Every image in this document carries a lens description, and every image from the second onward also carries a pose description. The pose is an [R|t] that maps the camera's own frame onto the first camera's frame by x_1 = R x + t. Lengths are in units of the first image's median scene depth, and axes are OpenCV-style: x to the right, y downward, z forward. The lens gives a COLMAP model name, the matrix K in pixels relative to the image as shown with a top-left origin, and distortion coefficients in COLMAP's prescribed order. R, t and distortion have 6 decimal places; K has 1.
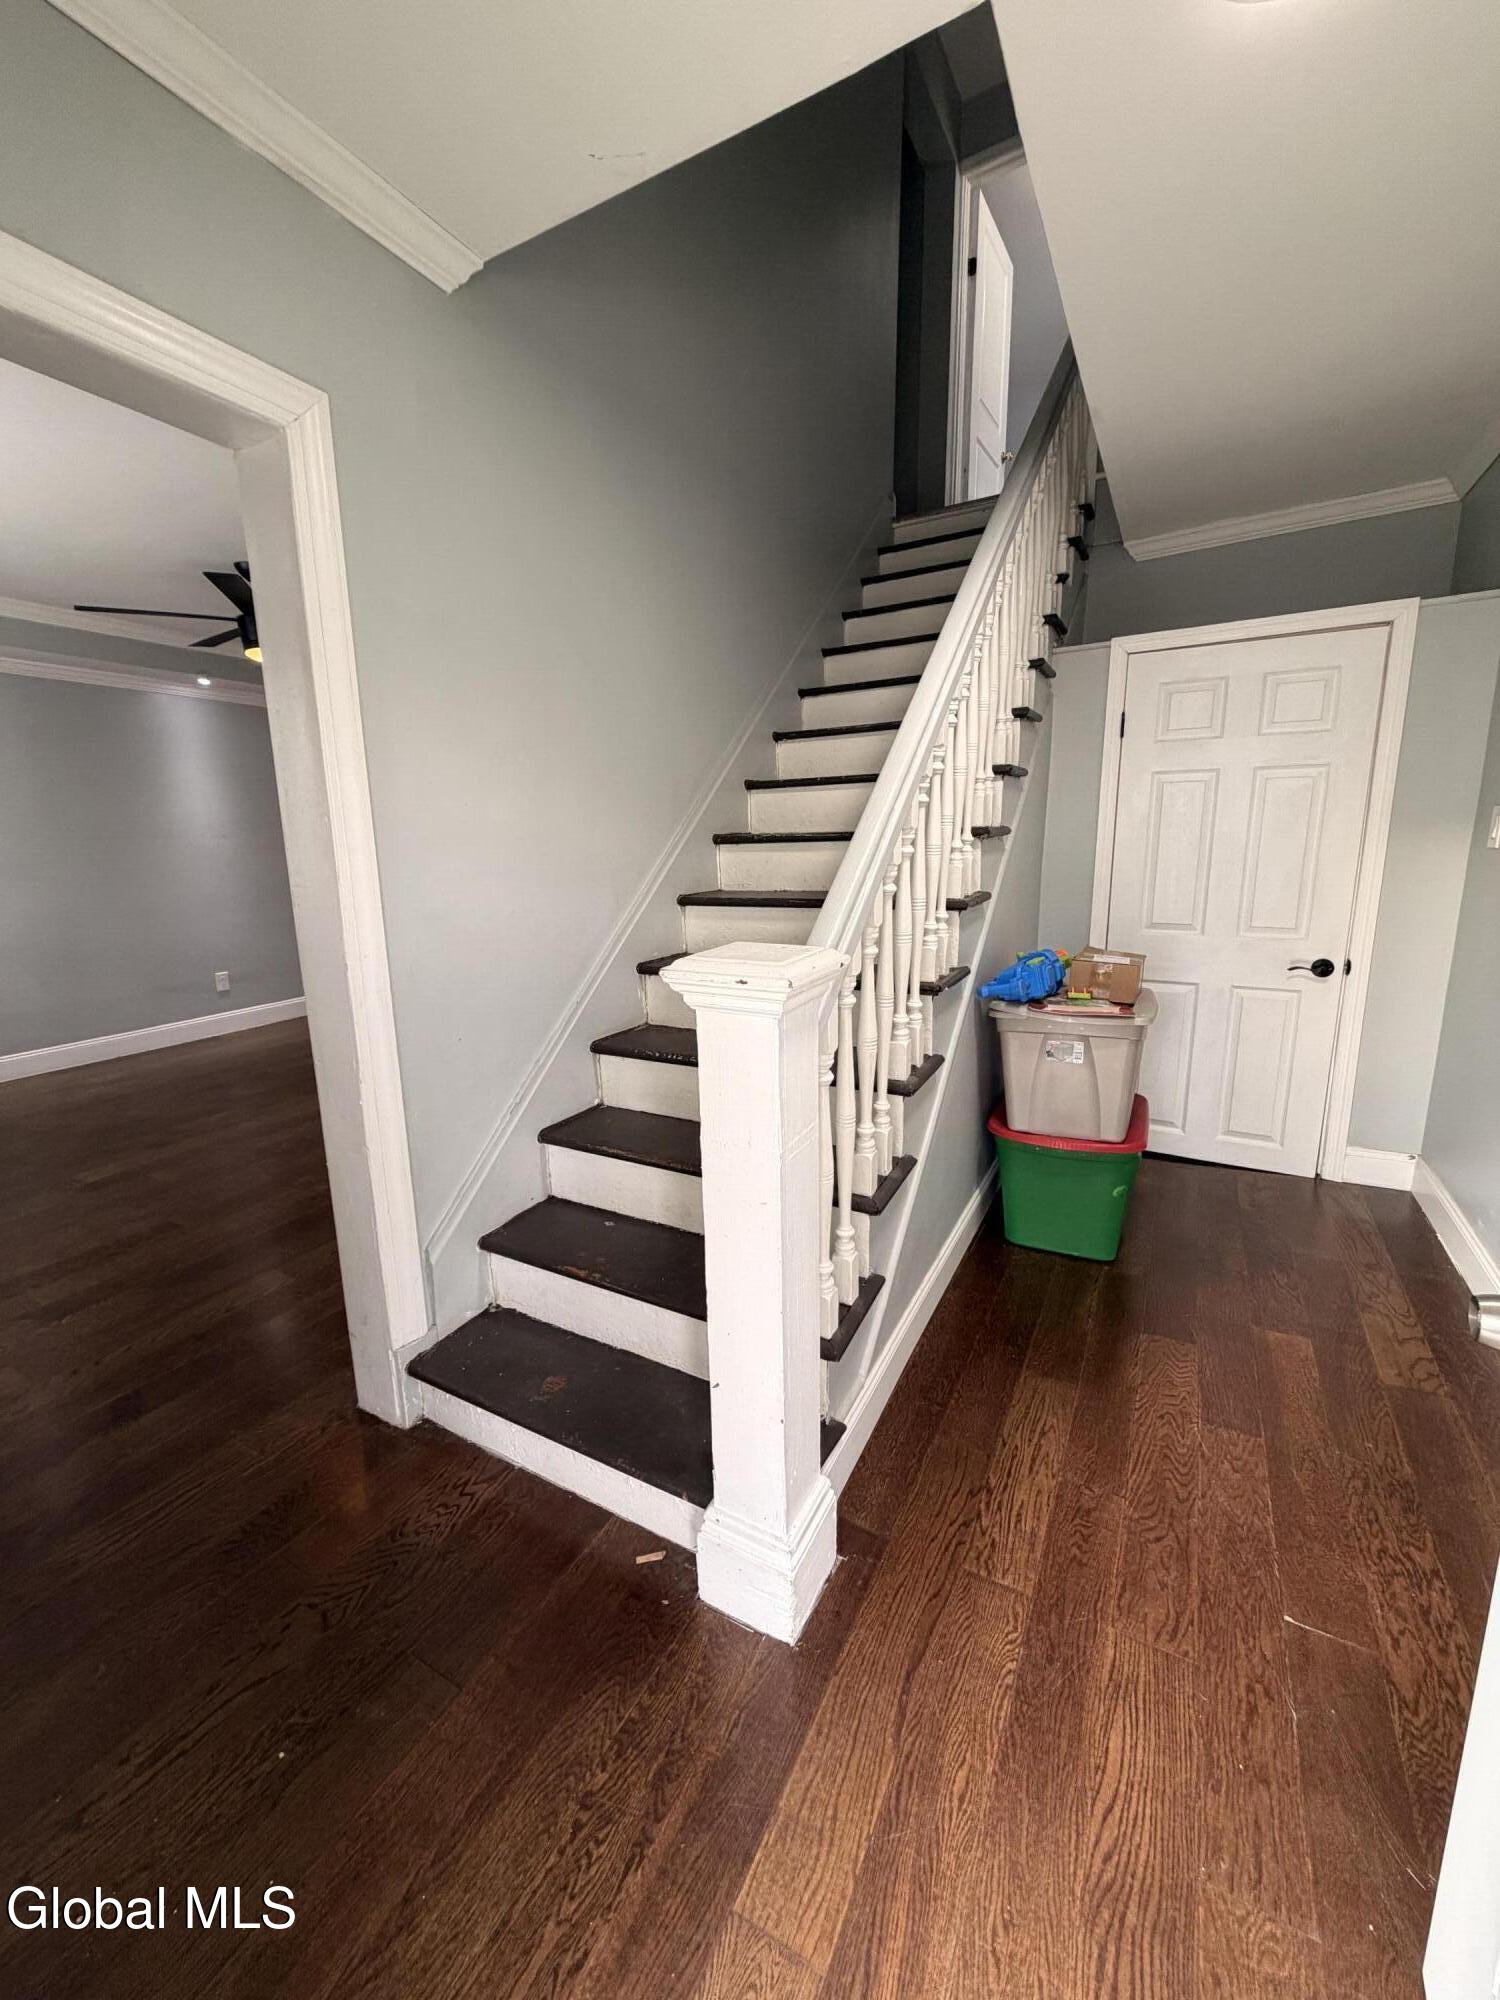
lens RADIAL K [[791.4, 0, 750.9], [0, 791.4, 995.4], [0, 0, 1]] dist [0.000319, 0.000573]
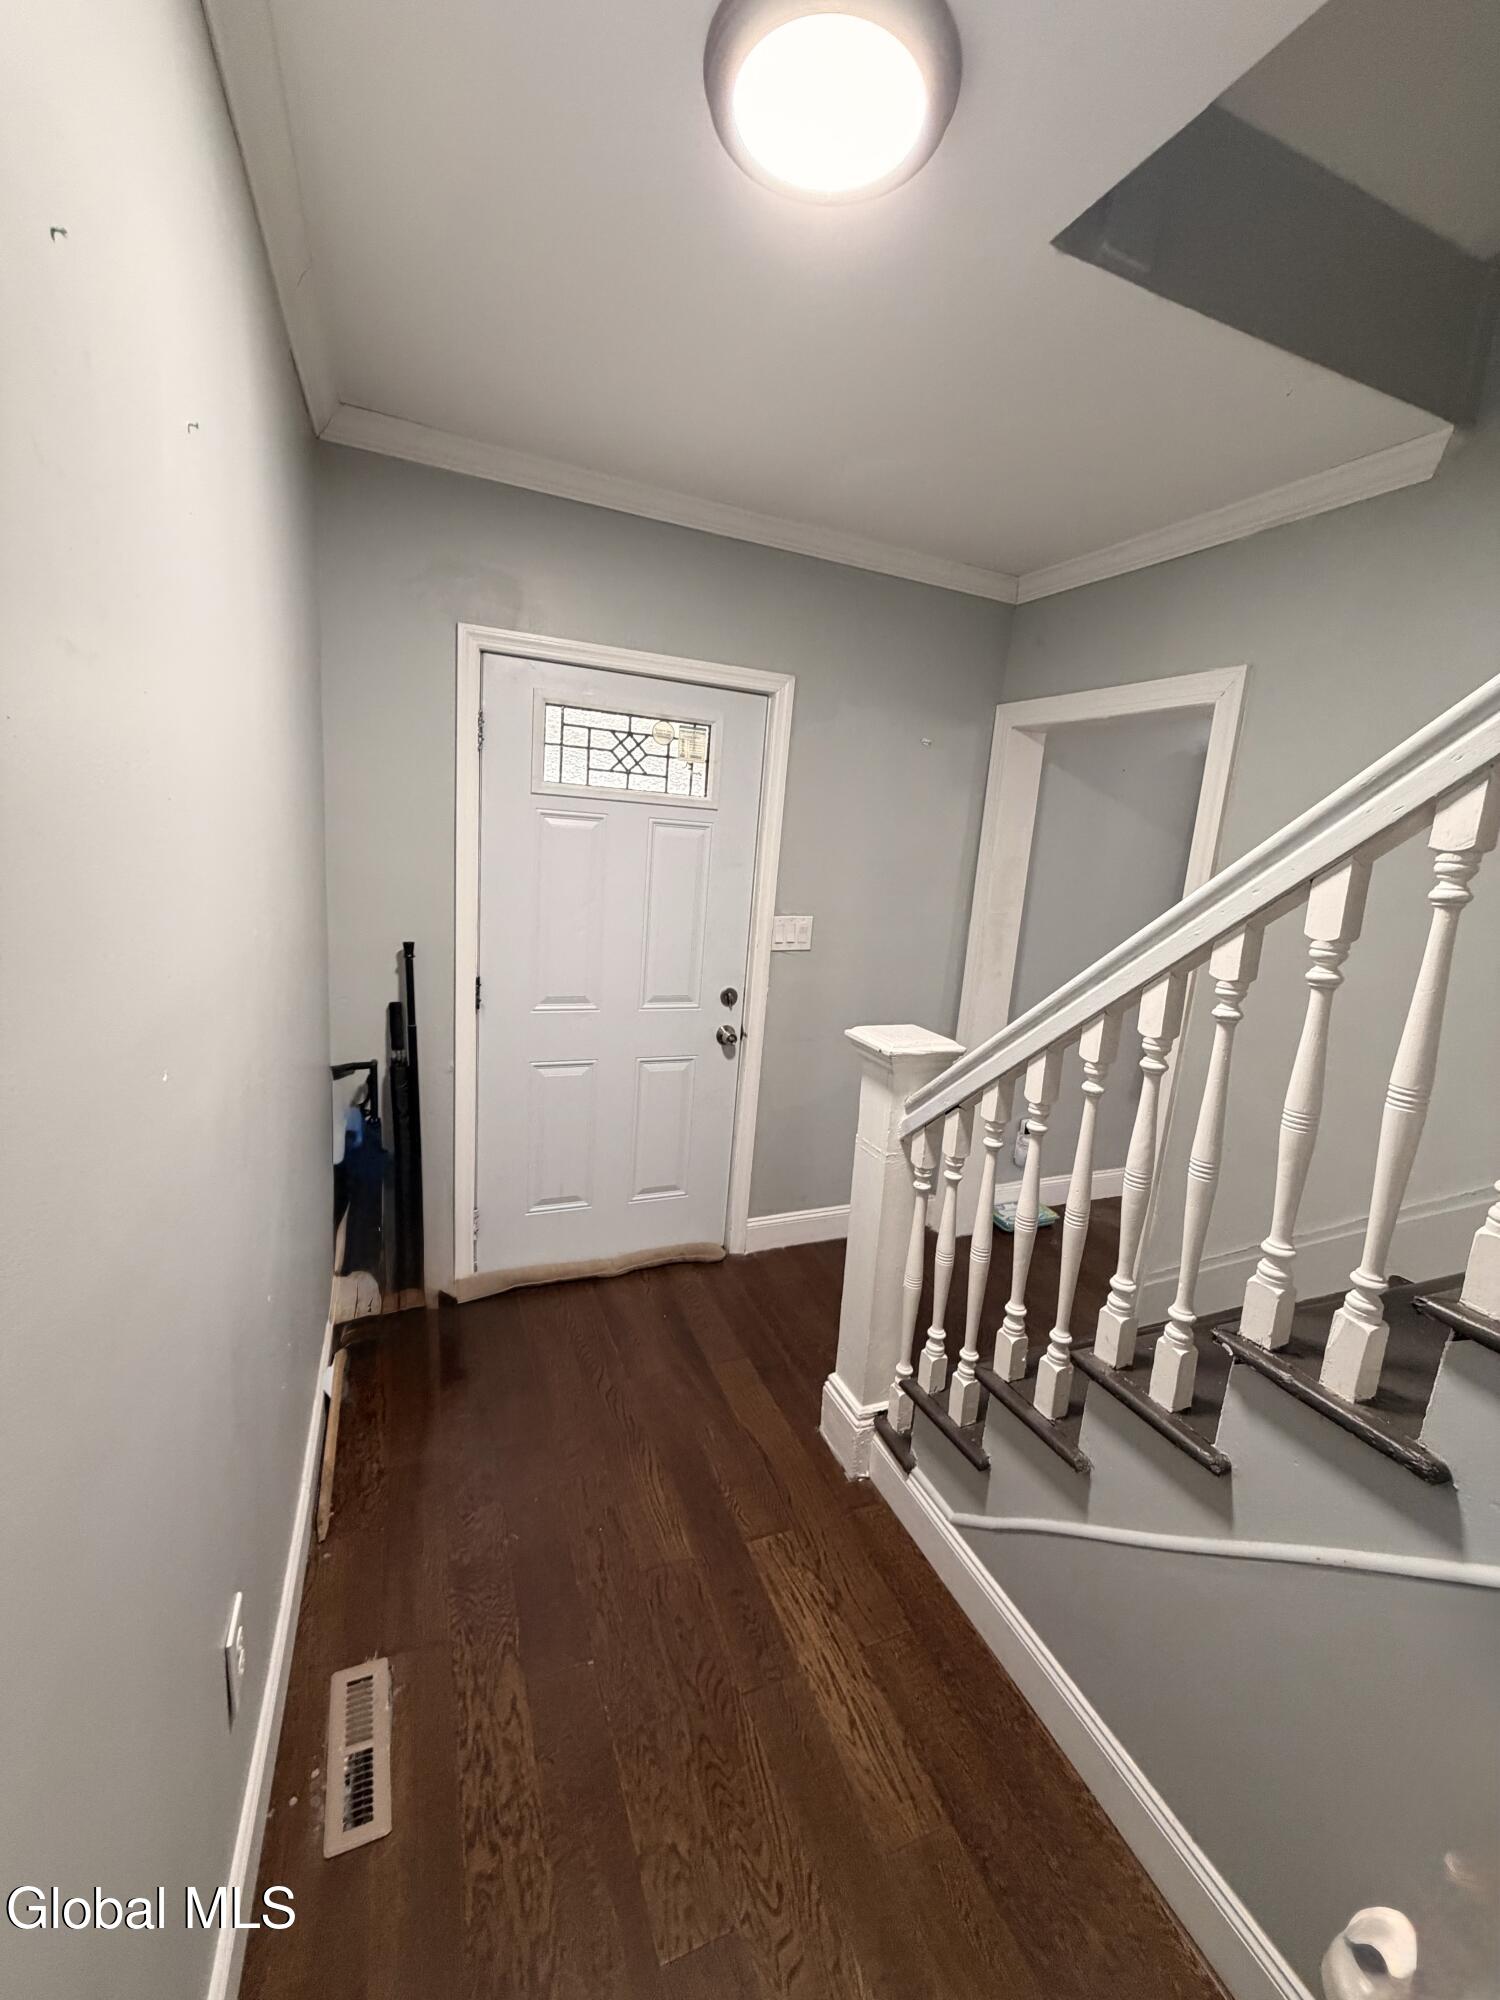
lens RADIAL K [[791.4, 0, 752.0], [0, 791.4, 989.6], [0, 0, 1]] dist [0.000319, 0.000573]
pose [[-0.622202, 0.119133, -0.773739, 1.185147], [-0.213773, 0.924935, 0.314319, -0.478925], [0.753104, 0.360974, -0.550029, 1.320525]]
